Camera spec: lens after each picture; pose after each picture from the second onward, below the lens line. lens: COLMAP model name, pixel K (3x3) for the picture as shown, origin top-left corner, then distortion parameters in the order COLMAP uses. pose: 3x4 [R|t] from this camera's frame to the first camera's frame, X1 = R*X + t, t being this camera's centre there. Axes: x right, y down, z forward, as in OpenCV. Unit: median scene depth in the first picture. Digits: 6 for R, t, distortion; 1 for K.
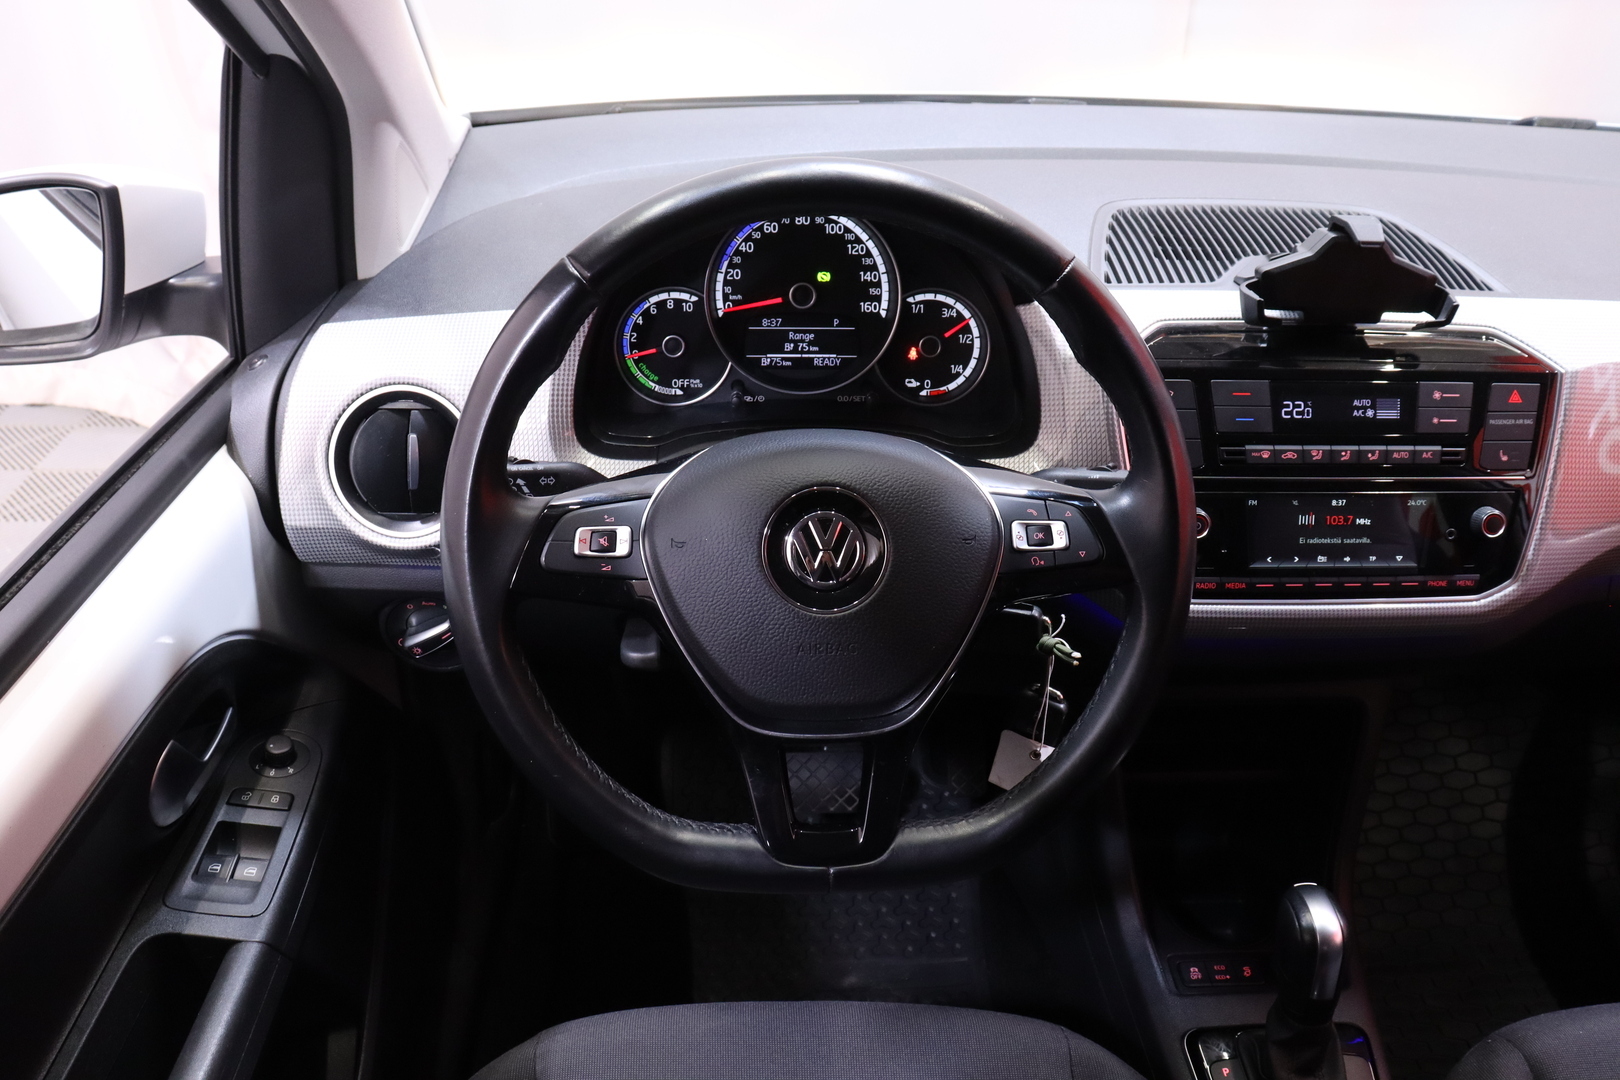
lens RADIAL K [[1314.6, 0, 797.1], [0, 1314.6, 532.1], [0, 0, 1]] dist [-0.179205, 0.144081]
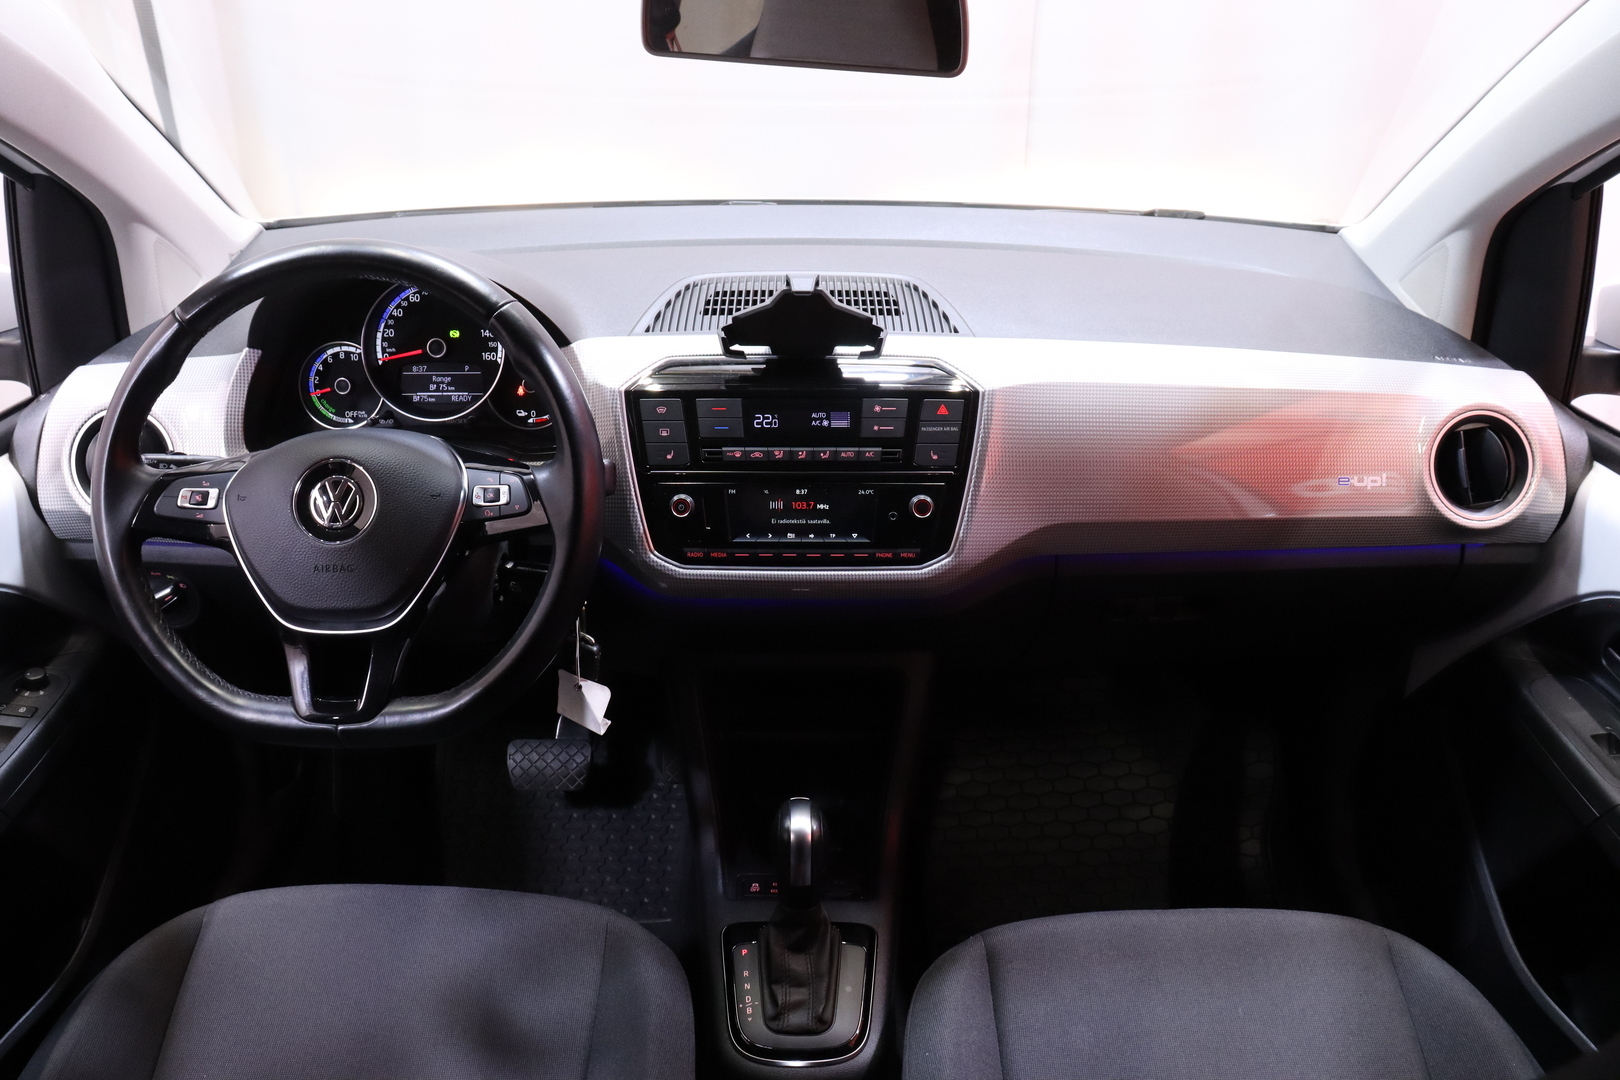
lens RADIAL K [[1314.6, 0, 802.1], [0, 1314.6, 537.3], [0, 0, 1]] dist [-0.179205, 0.144081]
pose [[0.999753, 0.003489, -0.021932, 0.408300], [-0.005307, 0.996506, -0.083358, 0.120967], [0.021565, 0.083454, 0.996278, -0.295061]]
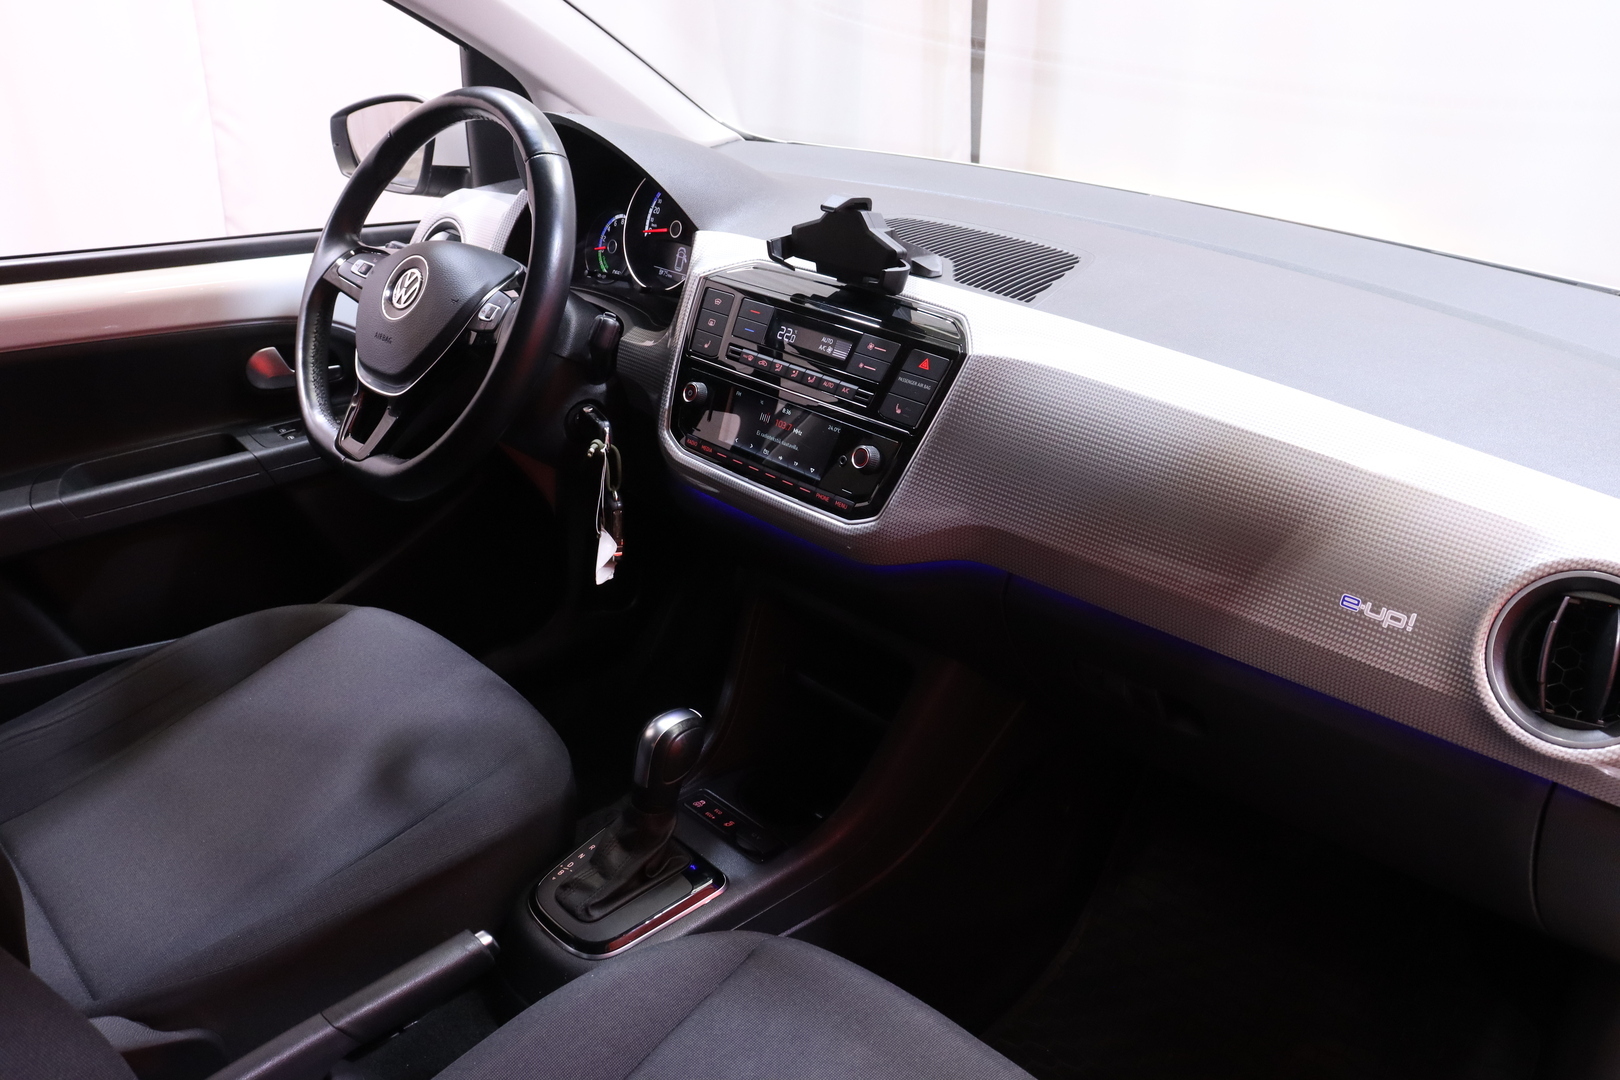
lens RADIAL K [[1314.6, 0, 801.3], [0, 1314.6, 542.9], [0, 0, 1]] dist [-0.179205, 0.144081]
pose [[0.679499, 0.316743, -0.661781, 1.194692], [-0.400528, 0.915884, 0.027111, 0.049098], [0.614702, 0.246640, 0.749207, 0.067067]]
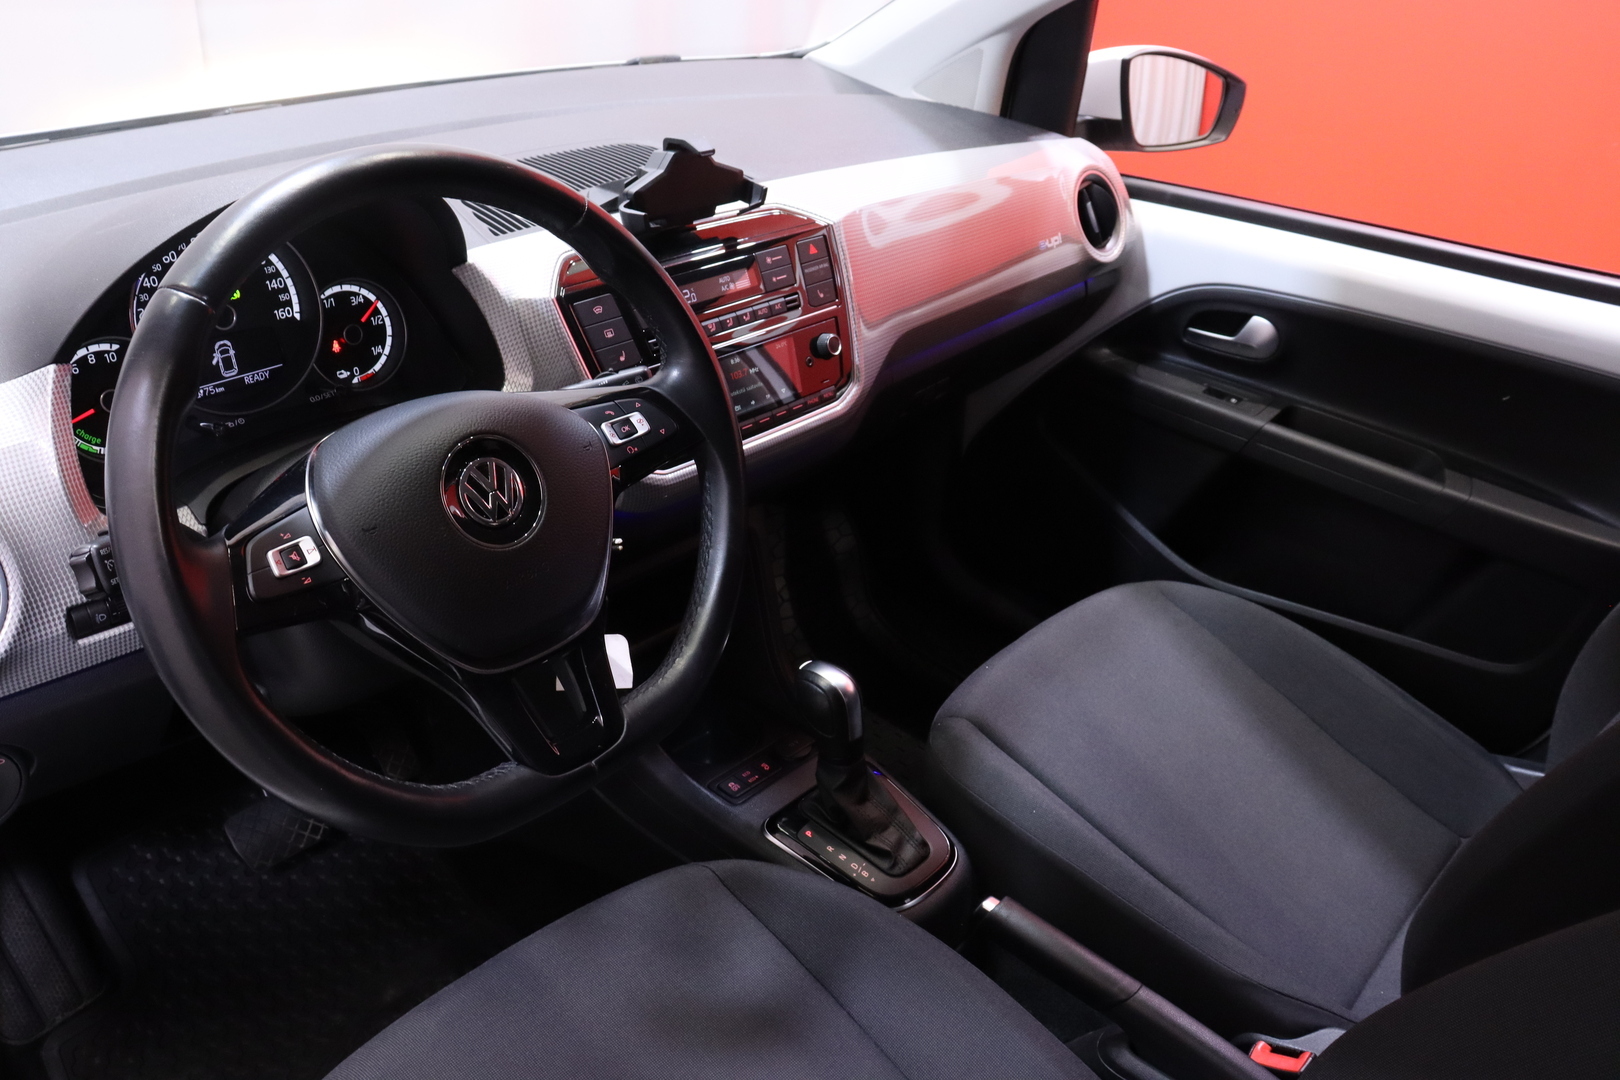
lens RADIAL K [[1314.6, 0, 810.2], [0, 1314.6, 534.3], [0, 0, 1]] dist [-0.179205, 0.144081]
pose [[0.690325, -0.330170, 0.643769, -0.361526], [0.329993, 0.935543, 0.125955, -0.001308], [-0.643860, 0.125489, 0.754783, 0.010656]]
